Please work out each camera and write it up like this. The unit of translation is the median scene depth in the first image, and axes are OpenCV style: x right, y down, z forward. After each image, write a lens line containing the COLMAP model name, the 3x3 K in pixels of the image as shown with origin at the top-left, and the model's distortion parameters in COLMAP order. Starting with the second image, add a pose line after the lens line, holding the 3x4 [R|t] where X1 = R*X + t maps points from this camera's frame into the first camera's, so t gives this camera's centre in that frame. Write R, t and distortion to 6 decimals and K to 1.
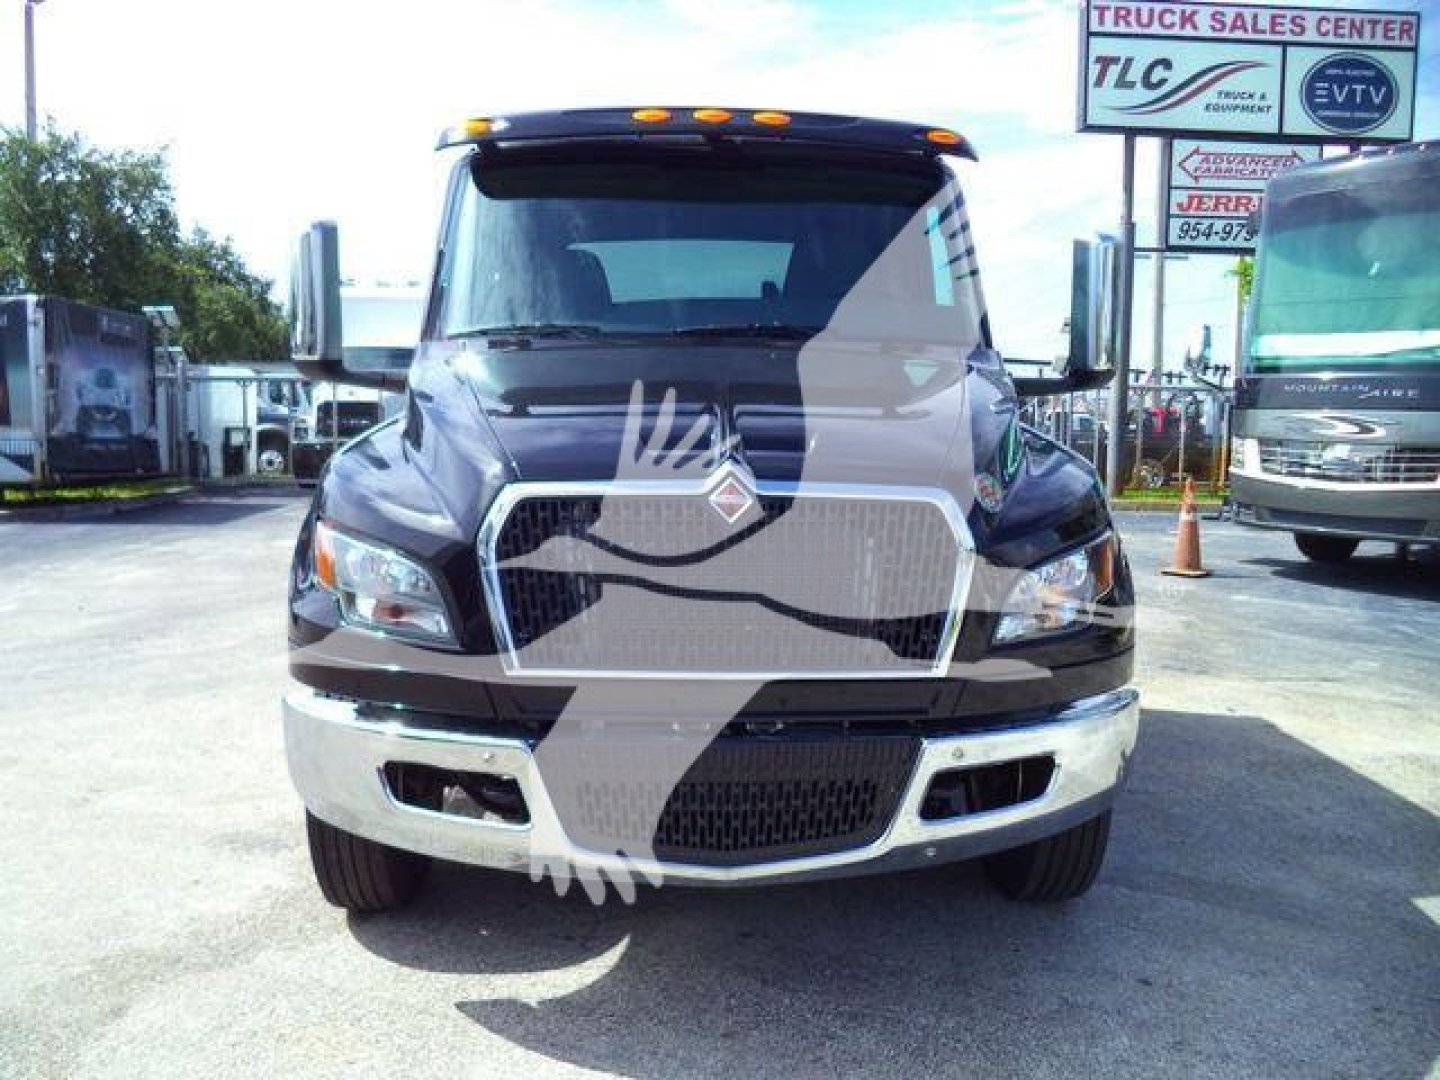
lens RADIAL K [[1181.8, 0, 698.0], [0, 1181.8, 537.7], [0, 0, 1]] dist [-0.010759, 0.013469]
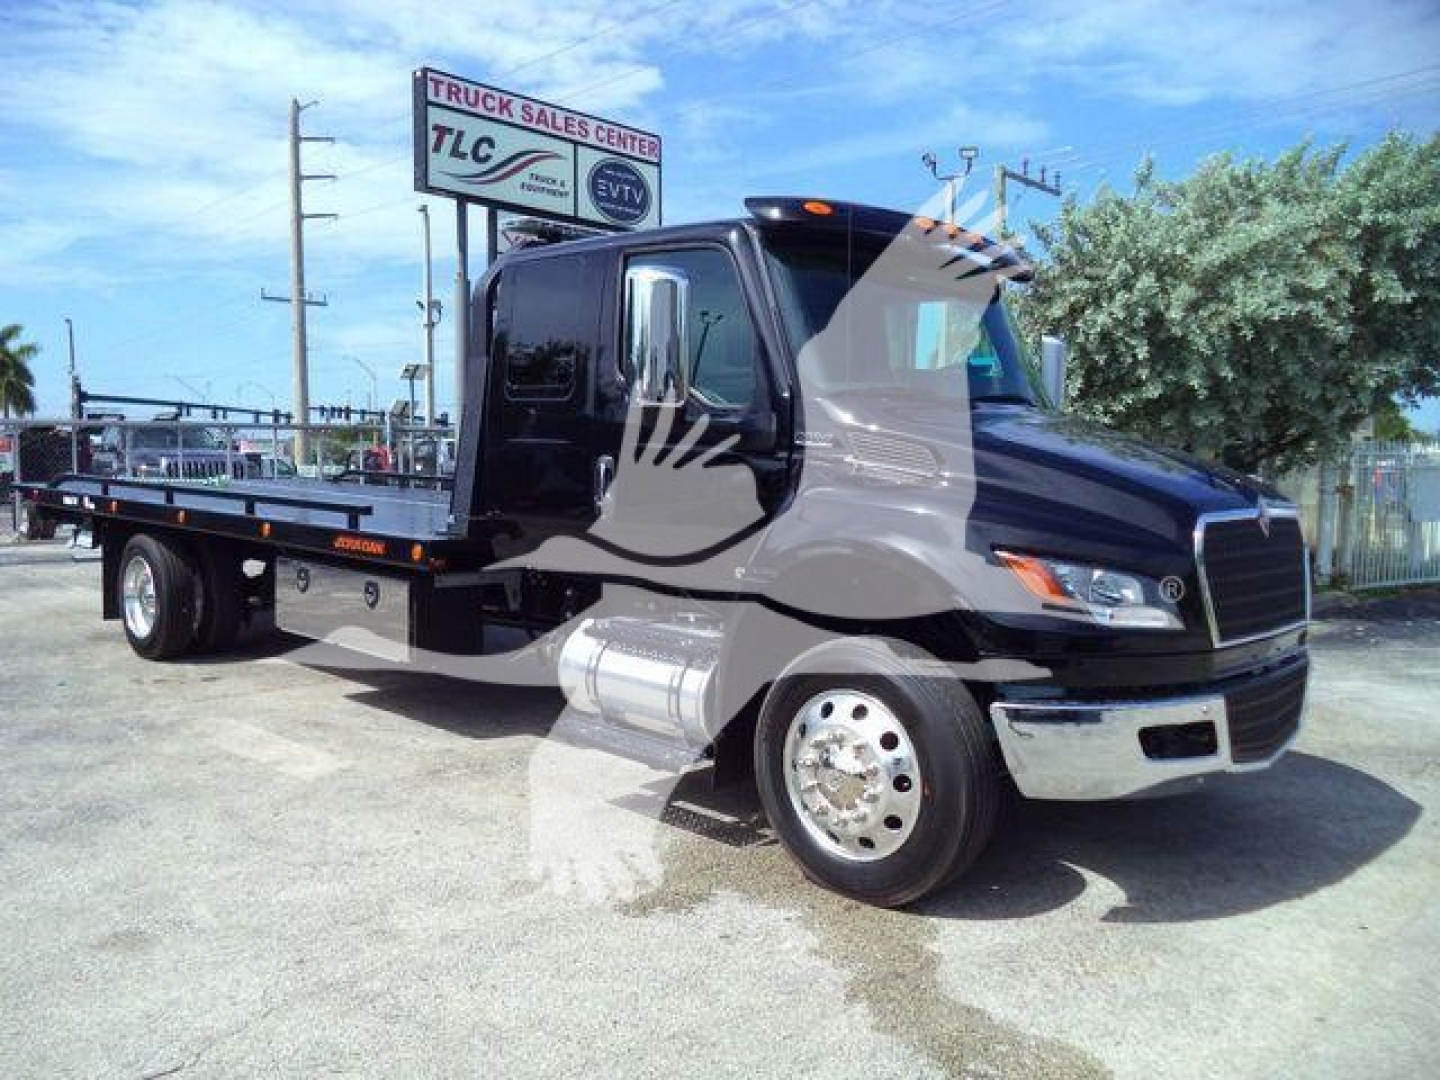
lens RADIAL K [[1183.8, 0, 746.1], [0, 1183.8, 533.5], [0, 0, 1]] dist [-0.022094, -0.004368]
pose [[0.710853, -0.058259, 0.700923, -0.234226], [0.086038, 0.996282, -0.004449, -0.007618], [-0.698058, 0.063469, 0.713223, 0.059901]]
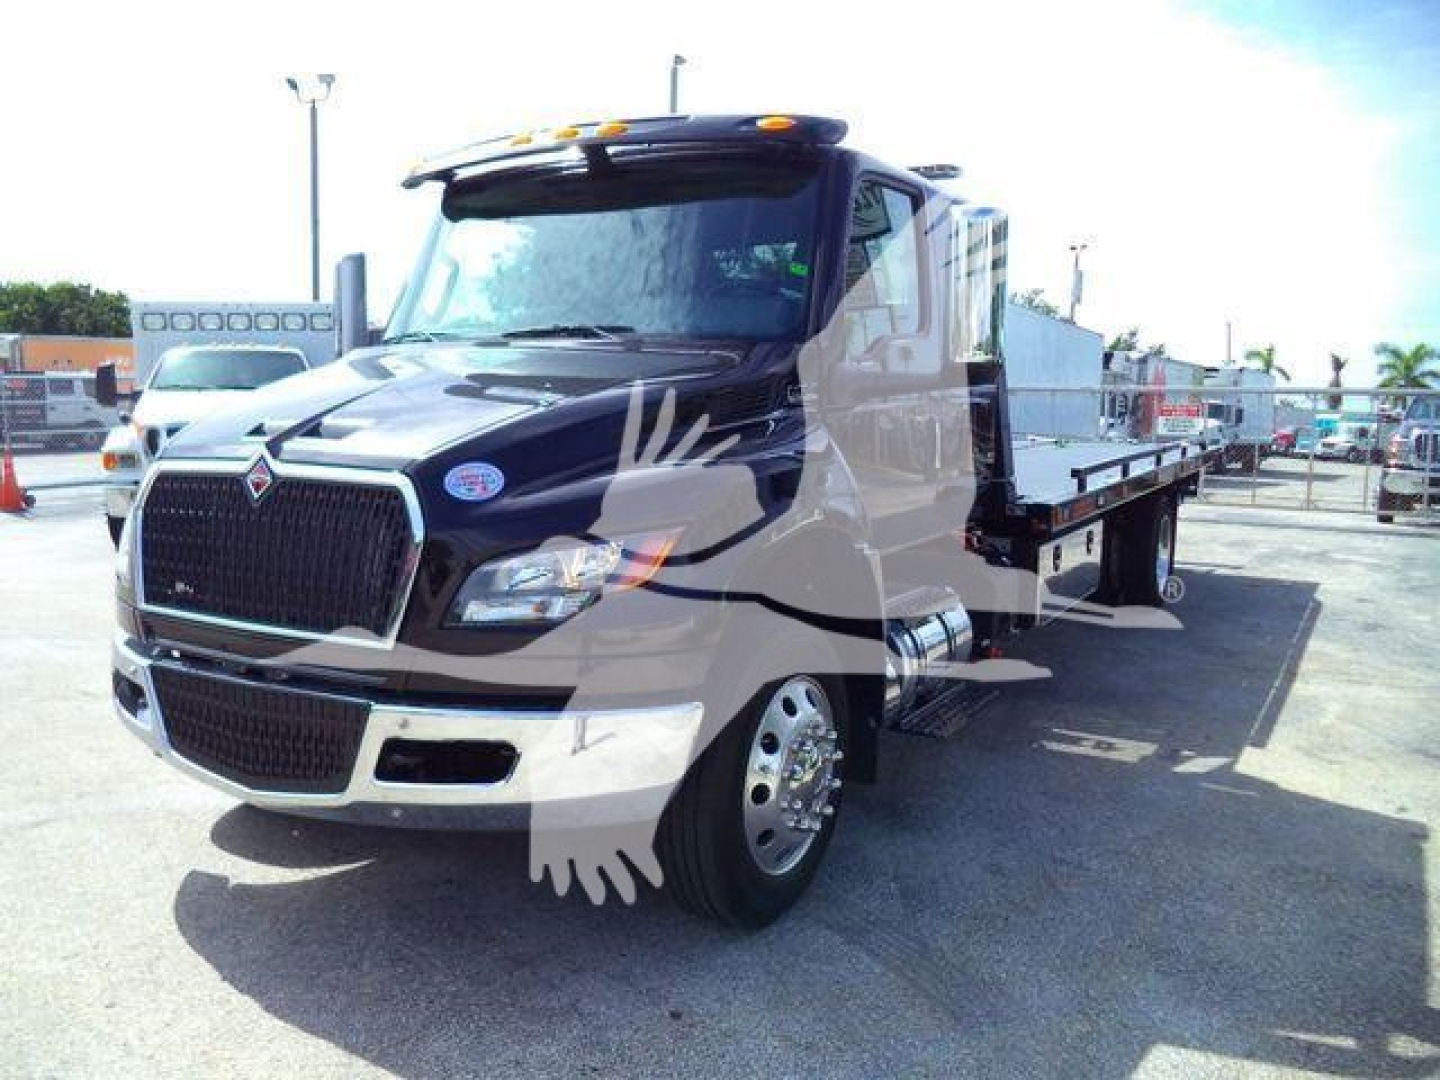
lens RADIAL K [[1181.8, 0, 698.0], [0, 1181.8, 537.7], [0, 0, 1]] dist [-0.010759, 0.013469]
pose [[0.830732, 0.061199, -0.553299, 0.164214], [-0.065703, 0.997770, 0.011714, -0.002379], [0.552782, 0.026622, 0.832901, 0.040808]]
